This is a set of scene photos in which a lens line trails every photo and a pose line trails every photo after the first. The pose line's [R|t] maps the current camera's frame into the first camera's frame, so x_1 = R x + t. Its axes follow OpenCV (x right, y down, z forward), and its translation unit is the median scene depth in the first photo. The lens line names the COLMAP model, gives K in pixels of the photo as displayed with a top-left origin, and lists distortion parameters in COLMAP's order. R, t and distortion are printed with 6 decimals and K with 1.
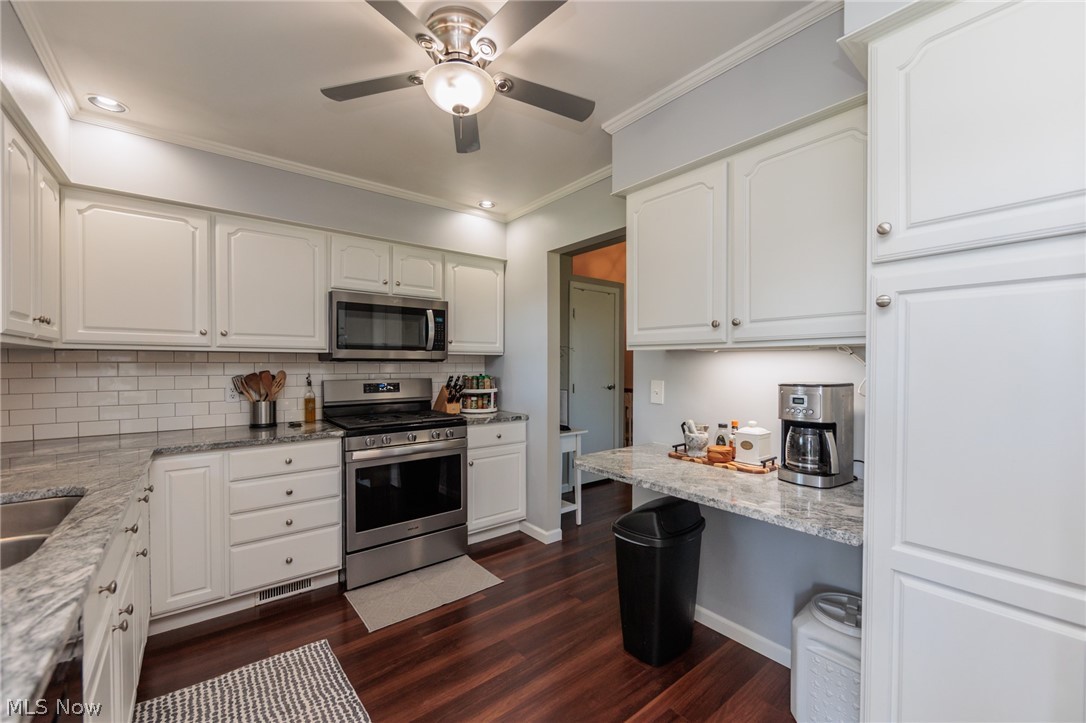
lens RADIAL K [[432.1, 0, 547.2], [0, 432.1, 368.7], [0, 0, 1]] dist [-0.005935, 0.000885]
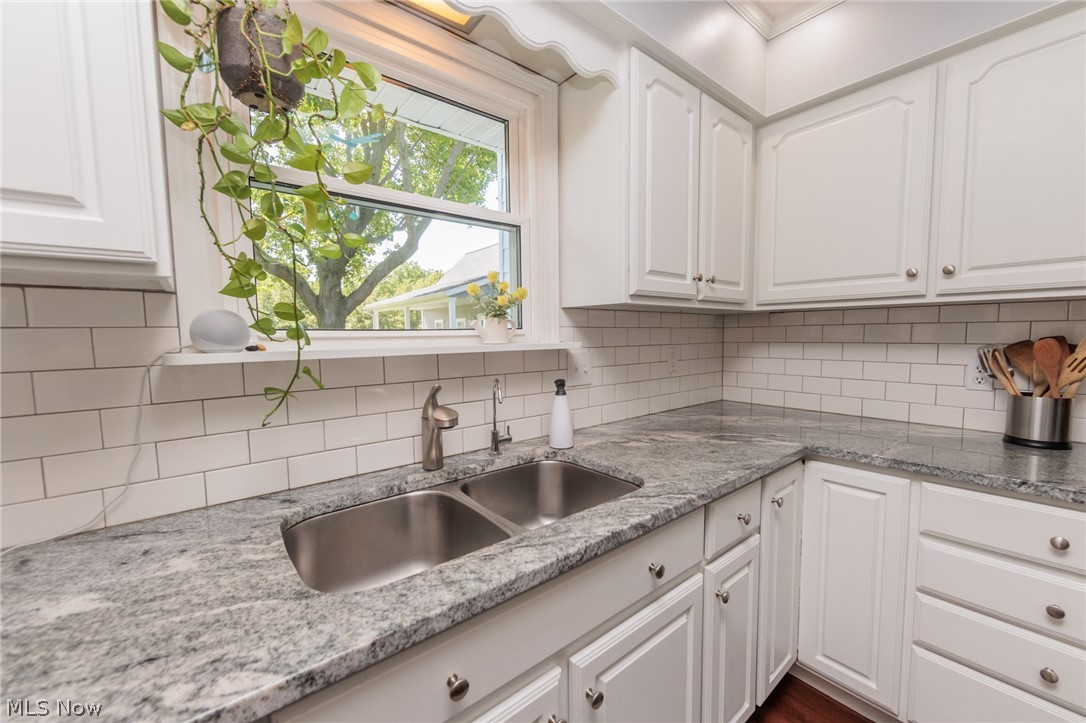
lens RADIAL K [[432.1, 0, 545.5], [0, 432.1, 365.1], [0, 0, 1]] dist [-0.005935, 0.000885]
pose [[0.008702, 0.071190, -0.997425, -0.177644], [-0.000842, 0.997463, 0.071186, 0.003176], [0.999962, 0.000220, 0.008739, 0.460277]]
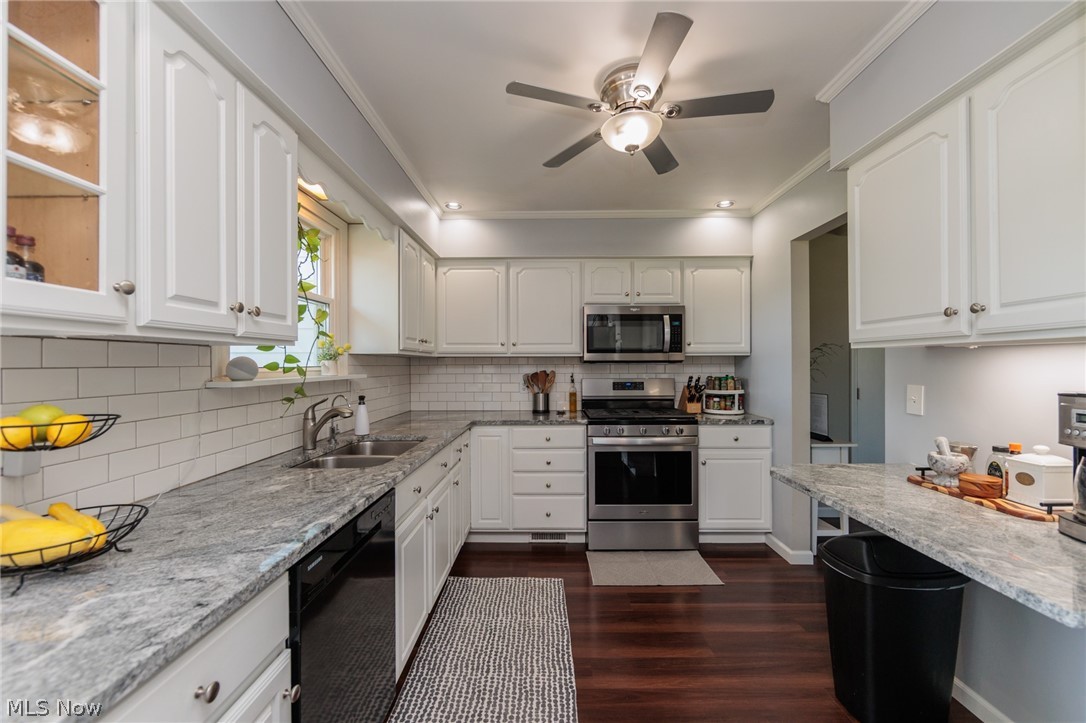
lens RADIAL K [[432.1, 0, 548.4], [0, 432.1, 365.5], [0, 0, 1]] dist [-0.005935, 0.000885]
pose [[0.776869, -0.002836, -0.629656, 0.229024], [-0.002856, 0.999964, -0.008027, -0.000187], [0.629656, 0.008035, 0.776833, -0.030521]]
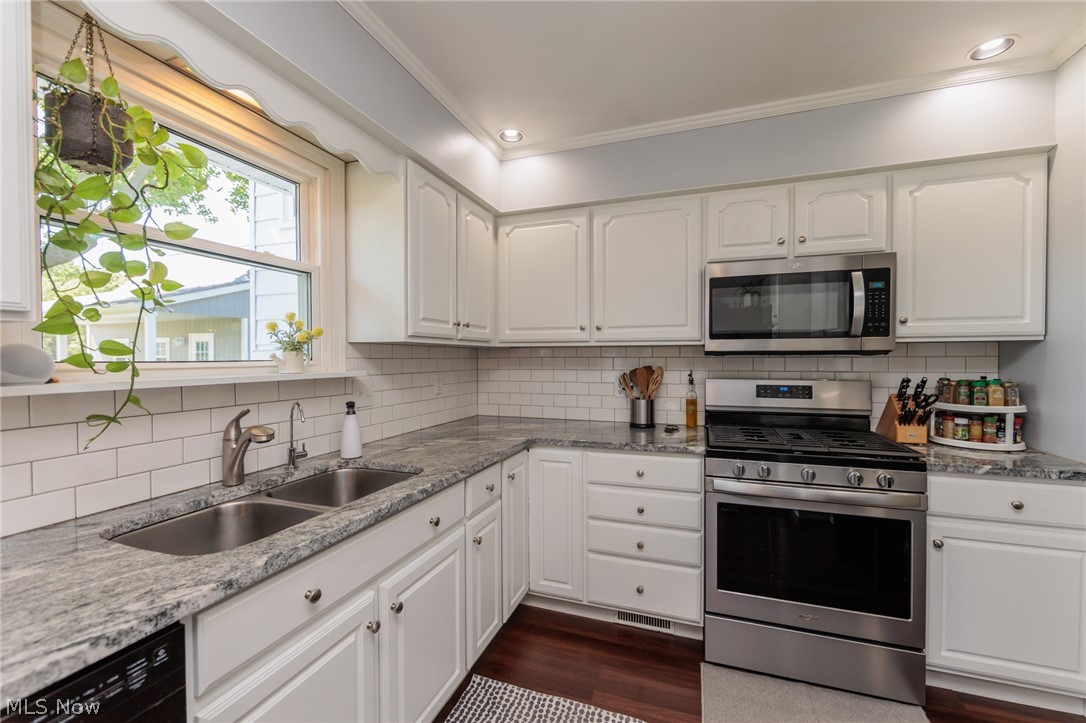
lens RADIAL K [[432.1, 0, 552.1], [0, 432.1, 363.8], [0, 0, 1]] dist [-0.005935, 0.000885]
pose [[0.530816, 0.009774, -0.847430, 0.025428], [-0.006466, 0.999951, 0.007483, -0.006479], [0.847462, 0.001507, 0.530854, 0.388583]]
